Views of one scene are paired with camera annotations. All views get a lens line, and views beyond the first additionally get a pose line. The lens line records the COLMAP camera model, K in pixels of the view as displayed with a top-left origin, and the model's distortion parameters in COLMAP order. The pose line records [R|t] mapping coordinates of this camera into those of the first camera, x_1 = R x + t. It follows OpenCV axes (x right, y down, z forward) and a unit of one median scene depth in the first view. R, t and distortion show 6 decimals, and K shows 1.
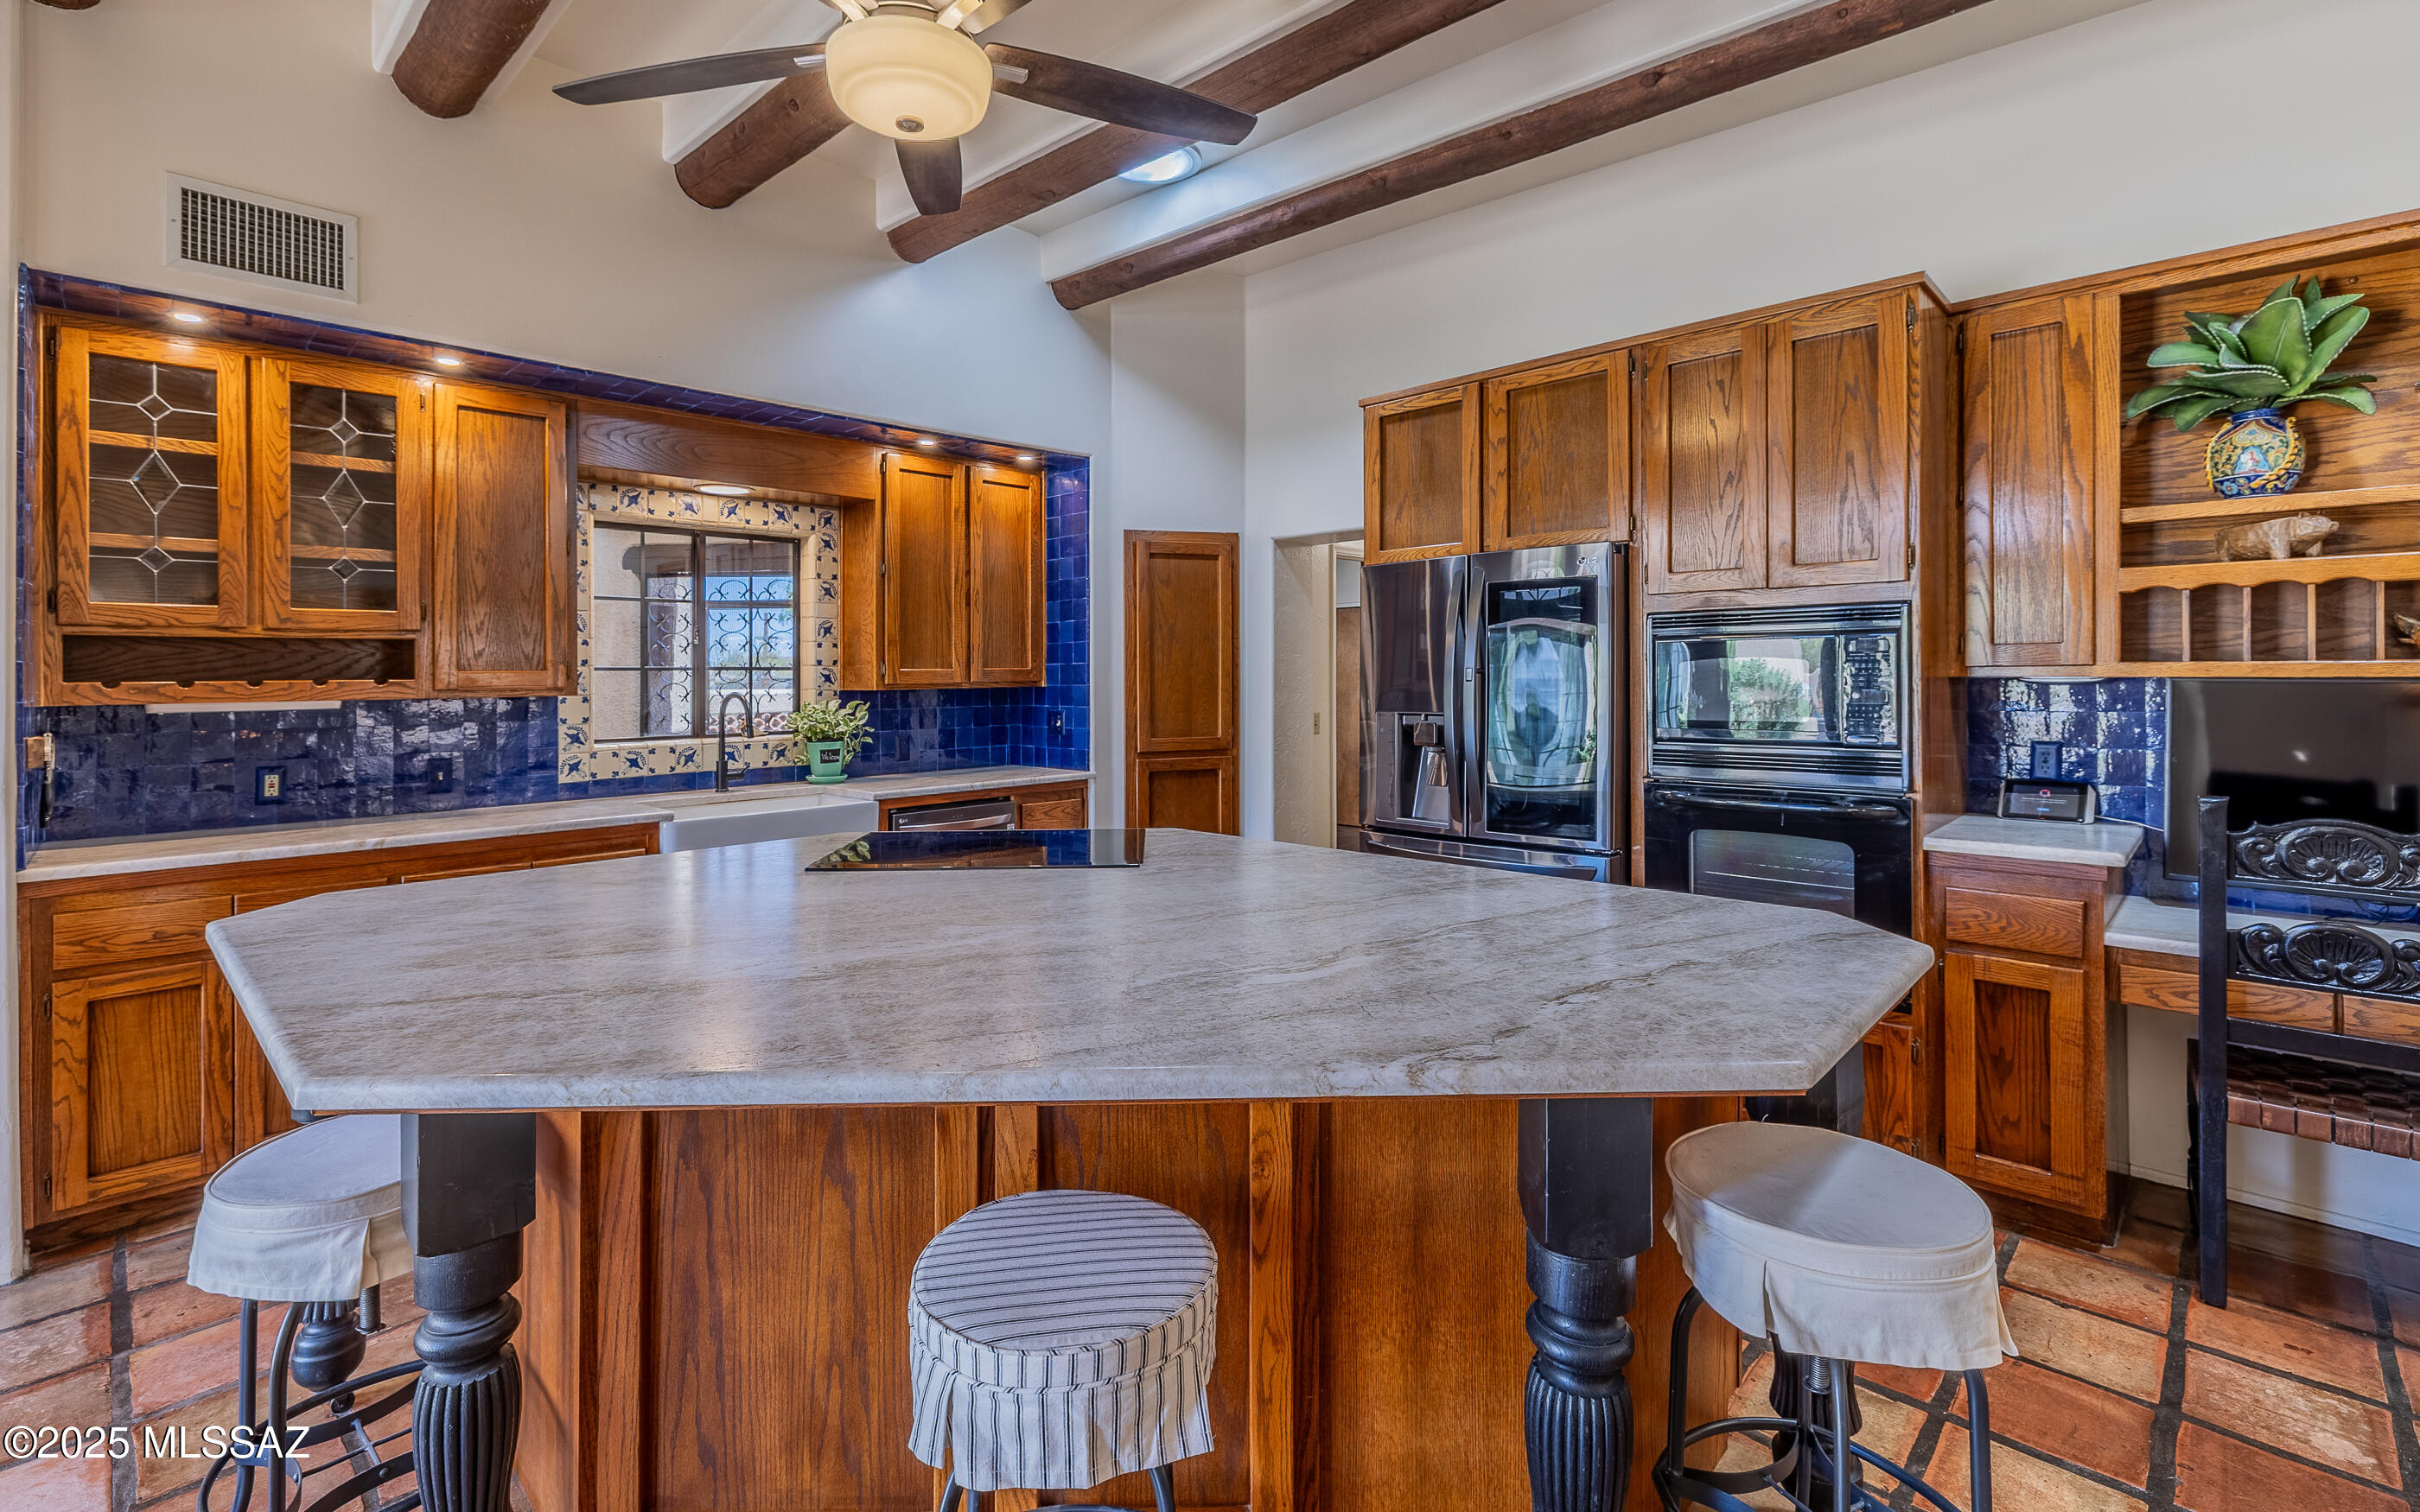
lens RADIAL K [[1076.6, 0, 1211.8], [0, 1076.6, 662.9], [0, 0, 1]] dist [0.000896, 0.000038]
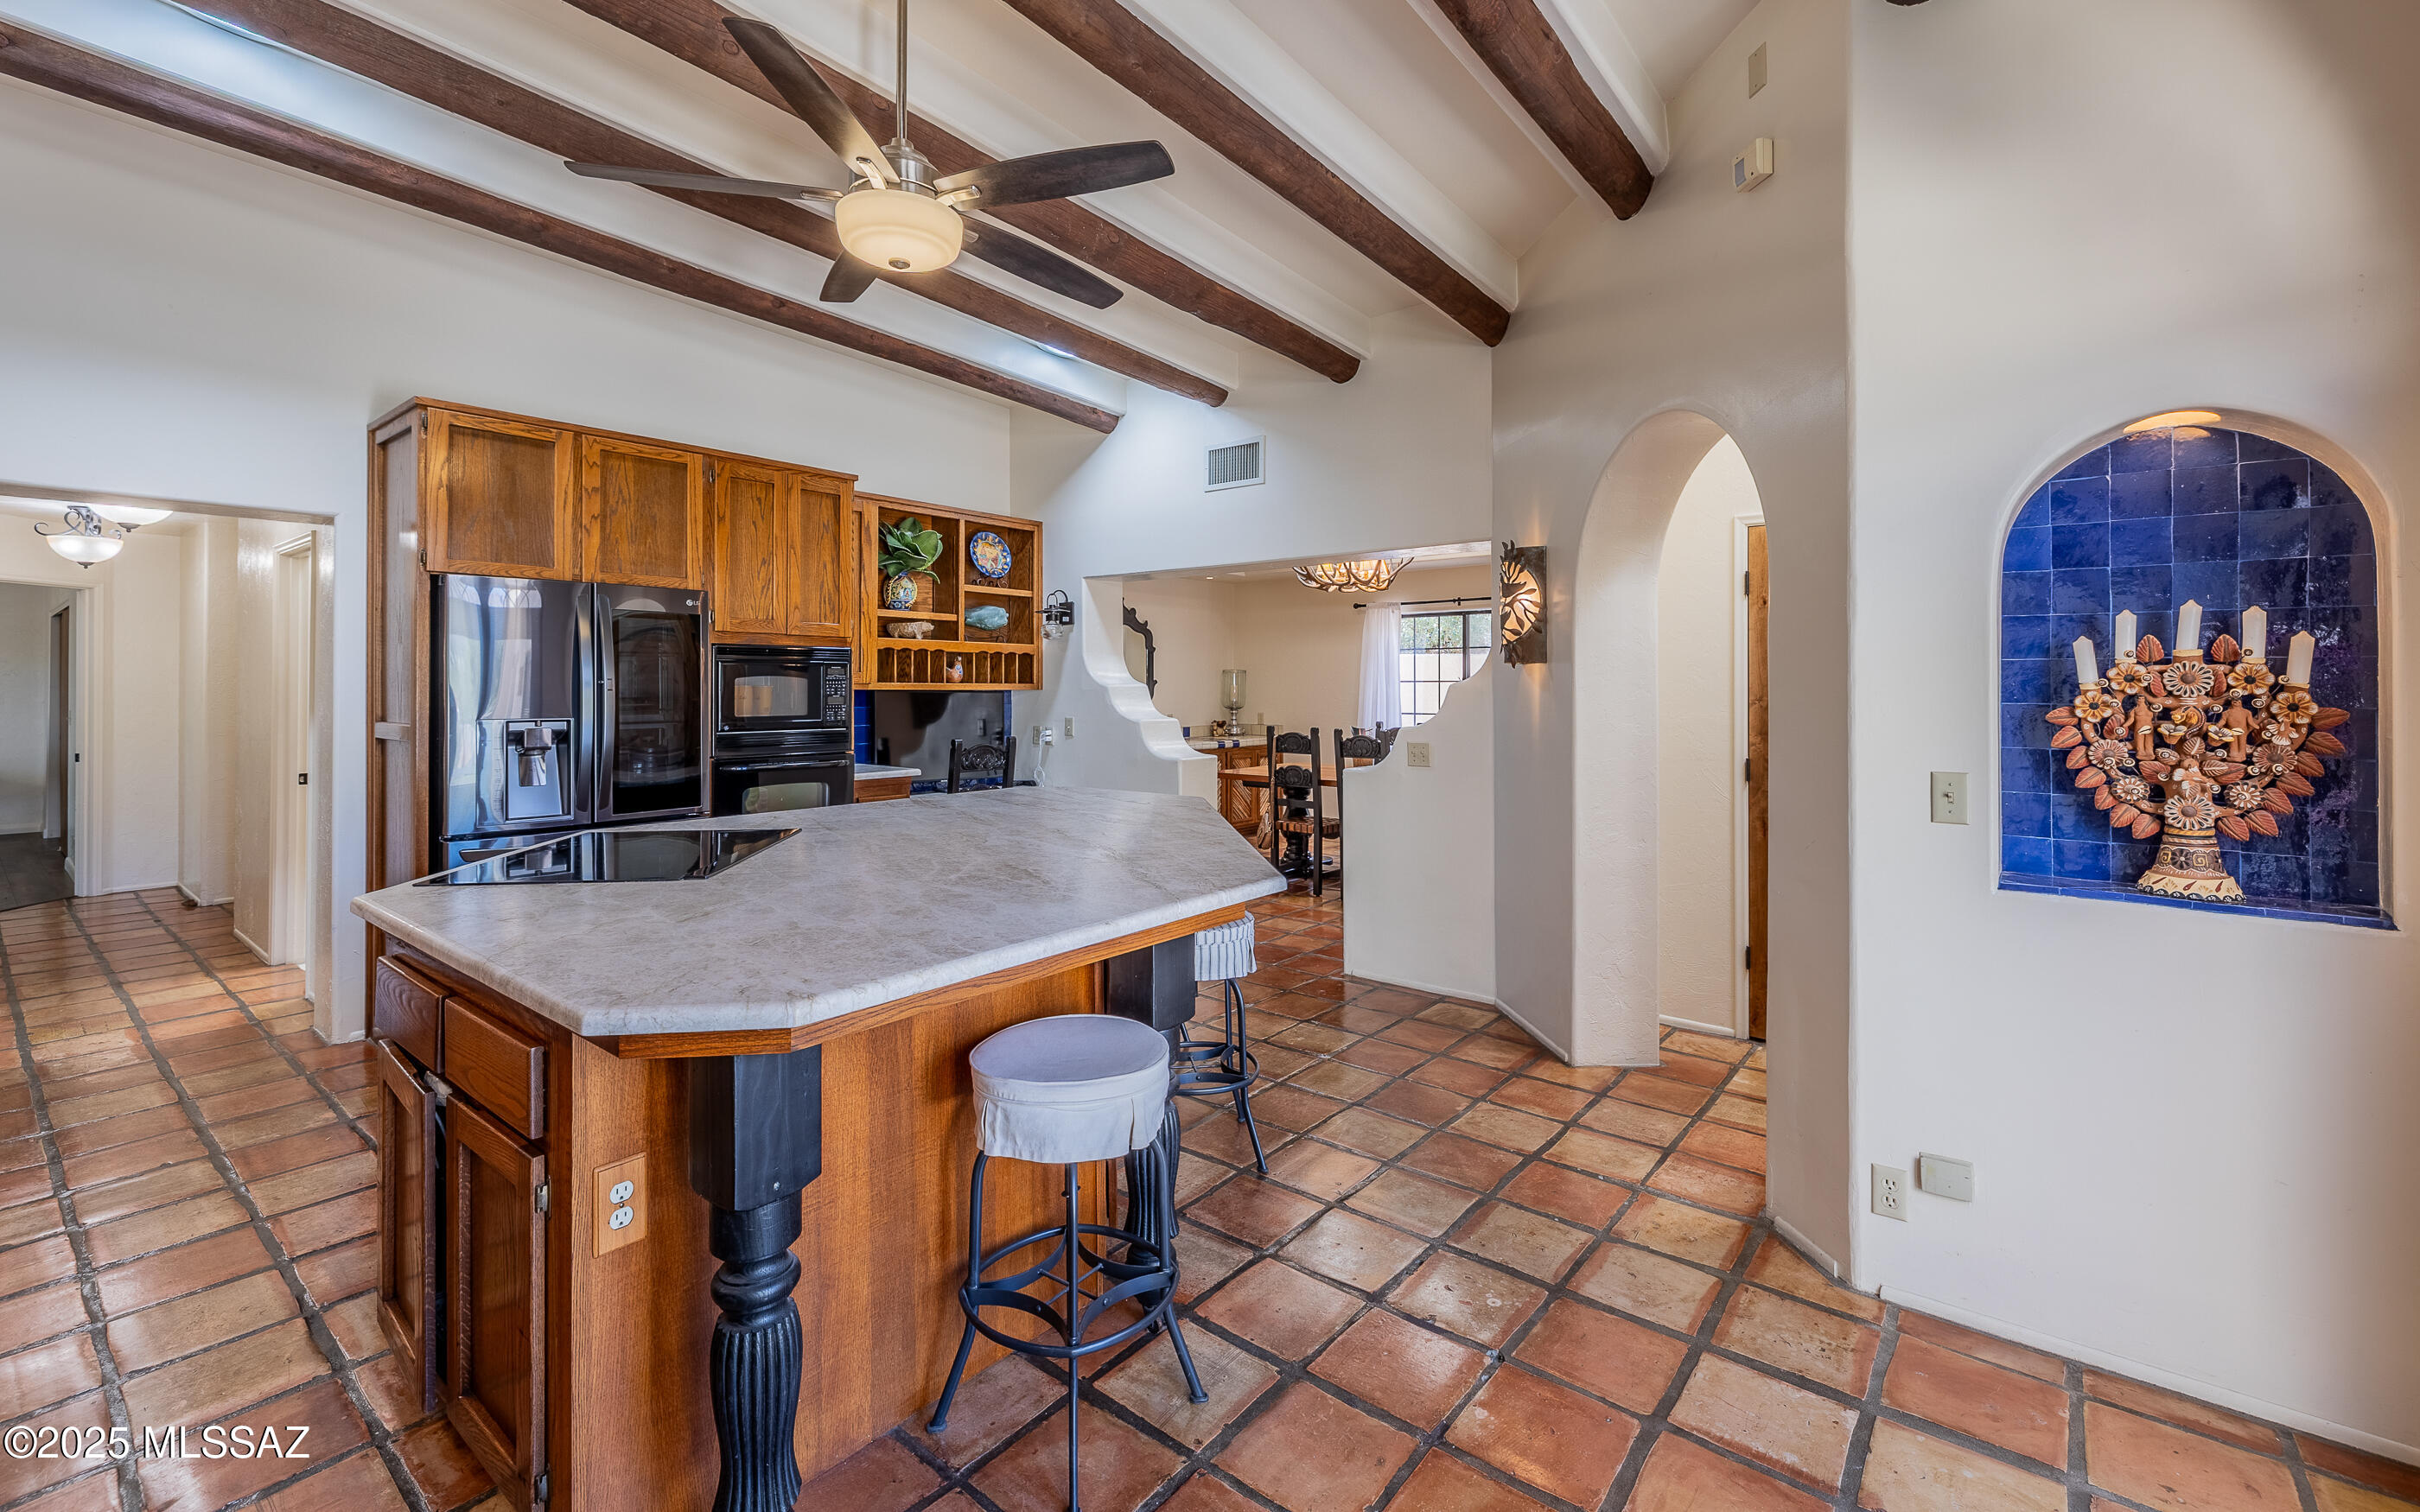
lens RADIAL K [[1030.4, 0, 1209.0], [0, 1030.4, 717.0], [0, 0, 1]] dist [0.000543, 0.000068]
pose [[-0.082668, -0.011175, 0.996514, -0.999312], [-0.002791, 0.999936, 0.010982, 0.034360], [-0.996573, -0.001874, -0.082694, 0.444916]]
